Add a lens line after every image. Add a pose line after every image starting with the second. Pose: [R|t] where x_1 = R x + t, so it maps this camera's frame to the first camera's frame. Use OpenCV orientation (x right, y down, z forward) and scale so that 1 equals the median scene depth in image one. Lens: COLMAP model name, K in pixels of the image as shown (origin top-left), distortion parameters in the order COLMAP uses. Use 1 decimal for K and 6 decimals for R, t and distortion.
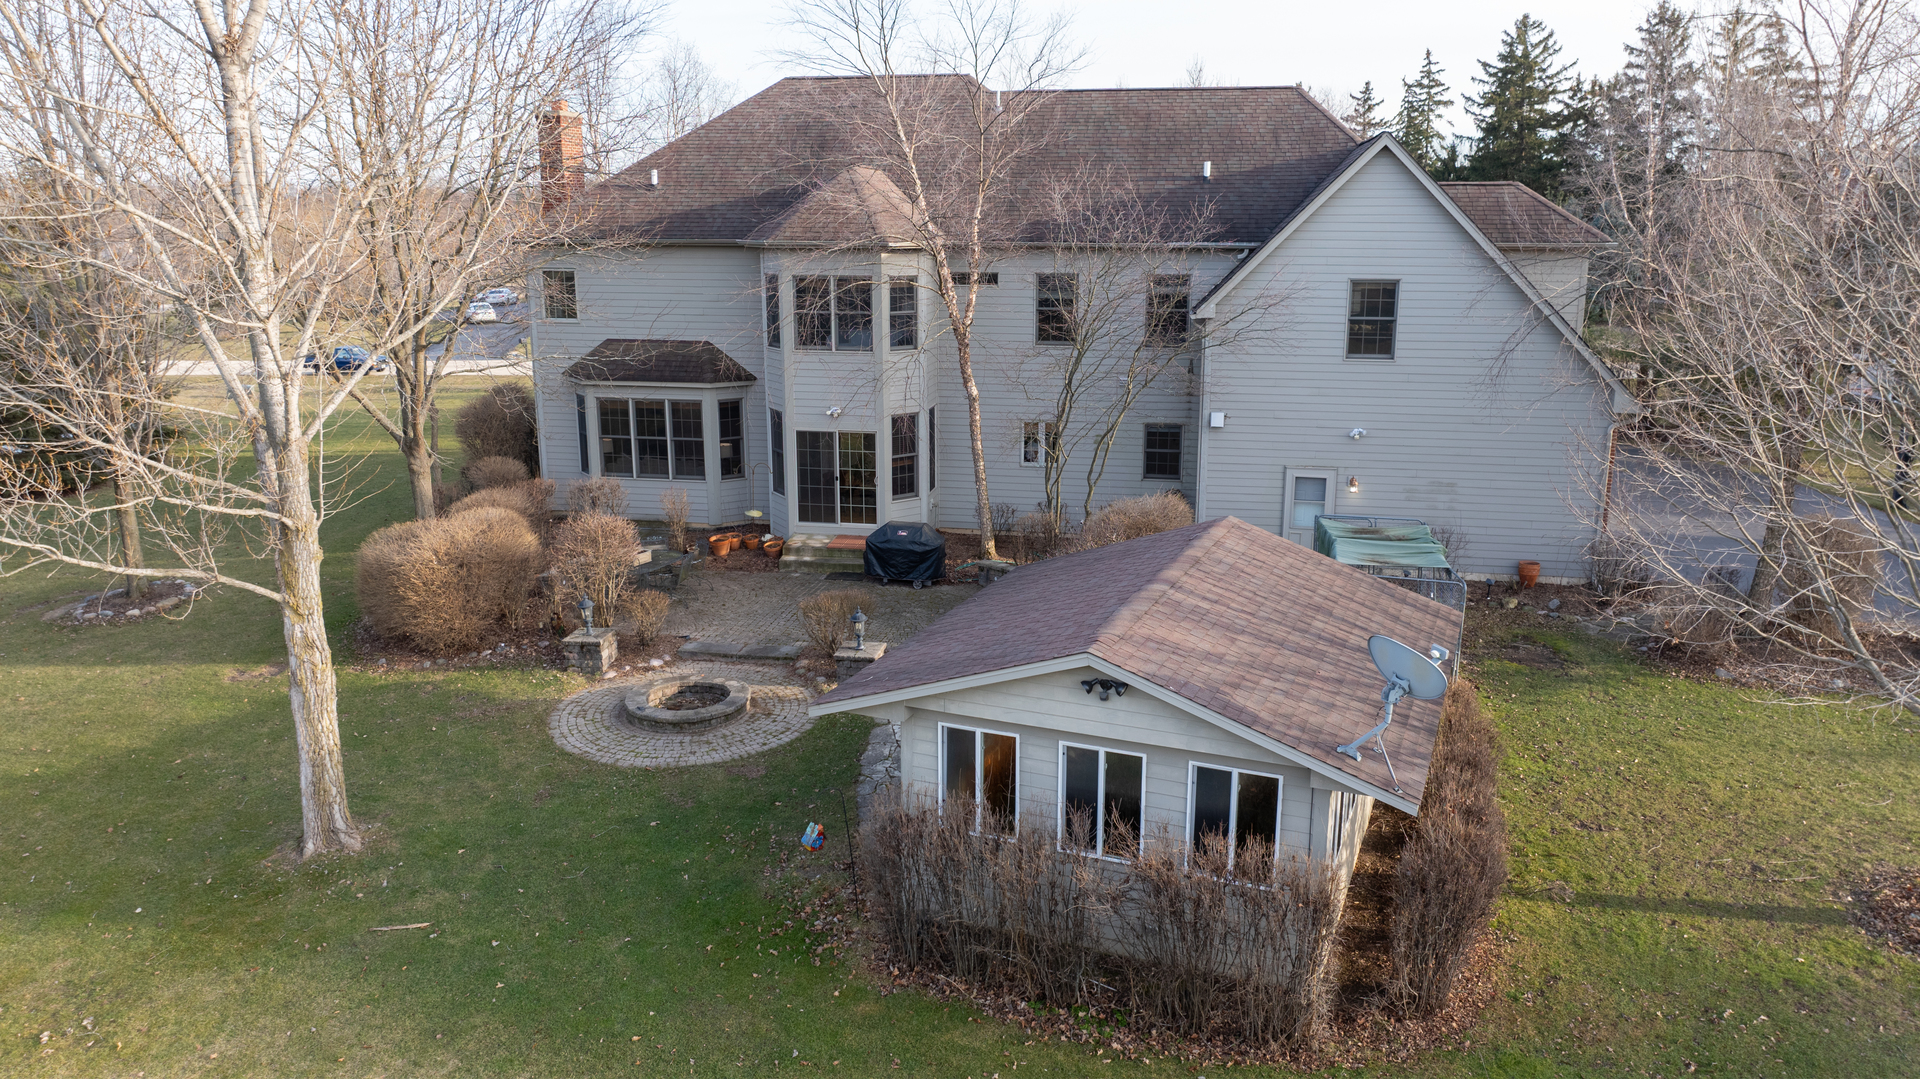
lens RADIAL K [[1353.2, 0, 960.0], [0, 1353.2, 539.5], [0, 0, 1]] dist [-0.027586, 0.032894]
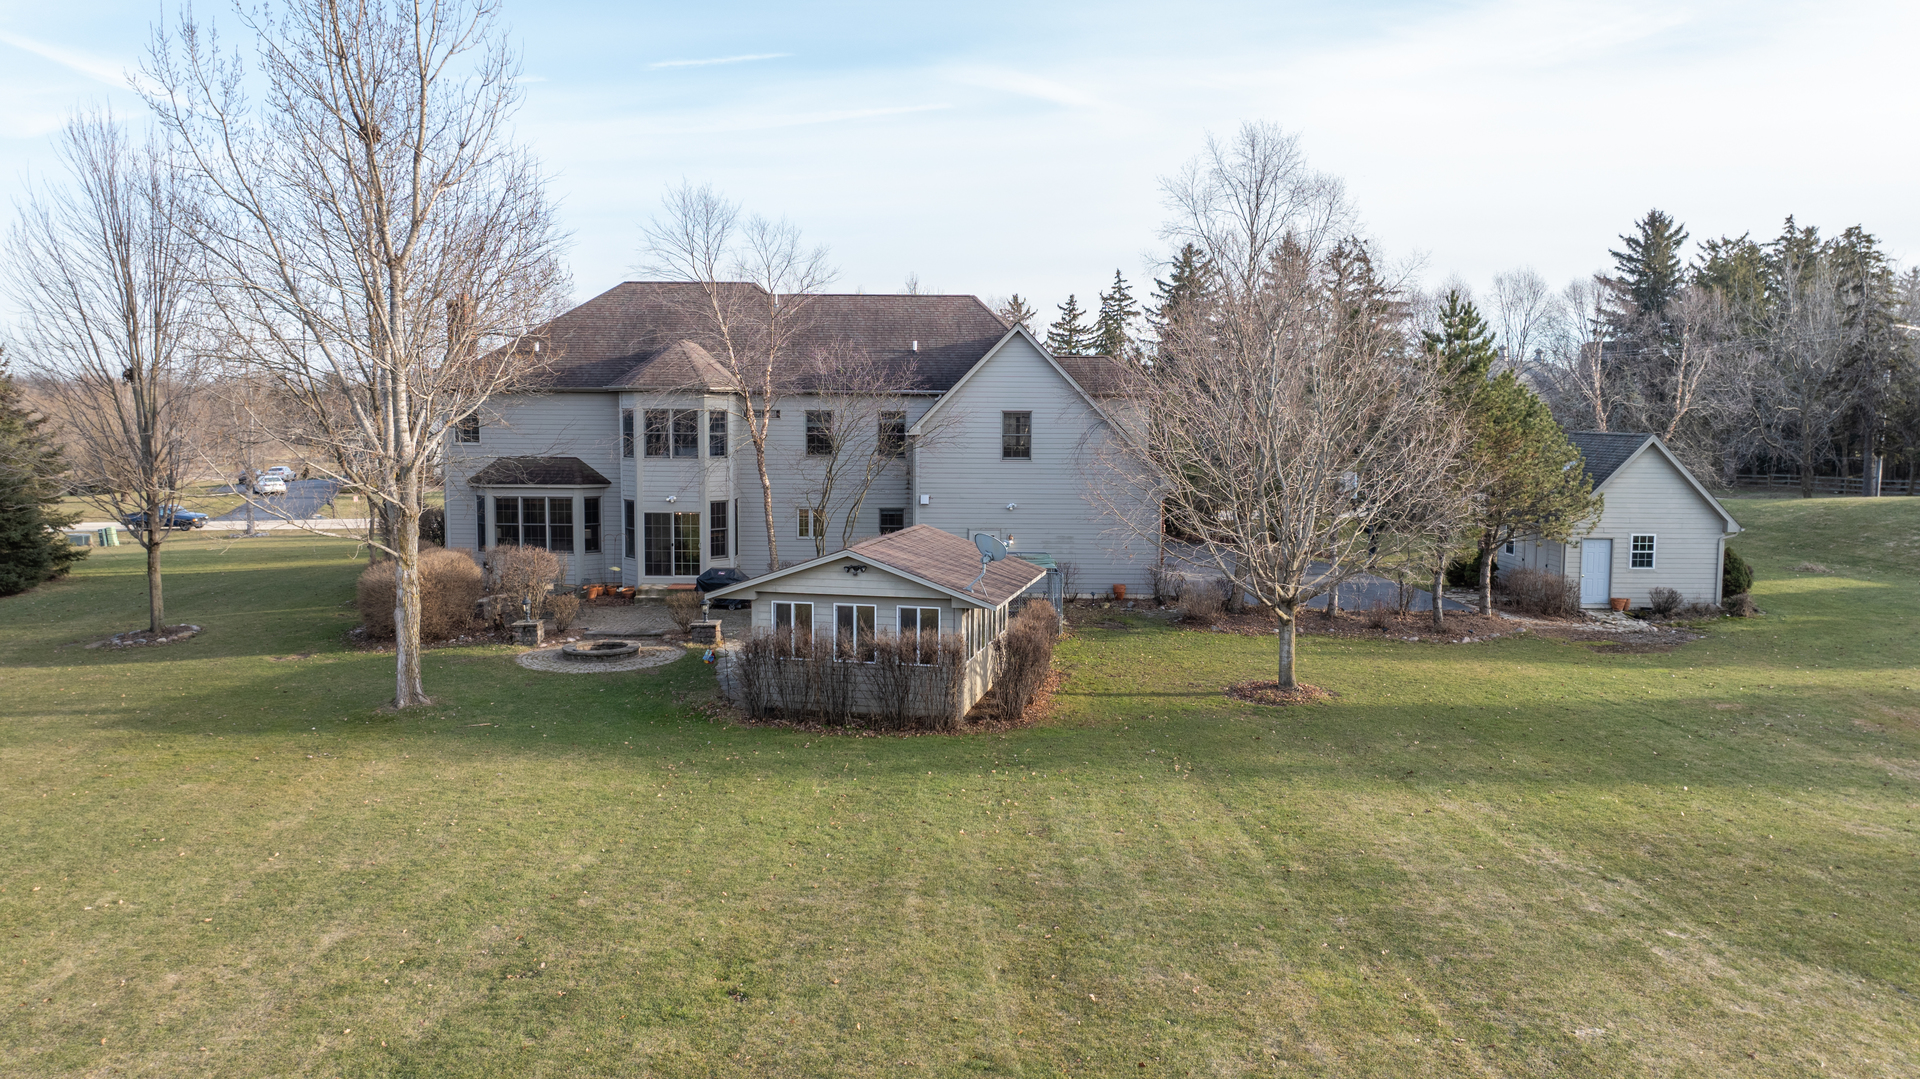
lens RADIAL K [[1360.0, 0, 960.0], [0, 1360.0, 539.5], [0, 0, 1]] dist [-0.007953, -0.006003]
pose [[0.982893, -0.009297, 0.183942, -0.055847], [0.035837, 0.989291, -0.141492, 0.170694], [-0.180656, 0.145663, 0.972700, -0.501374]]
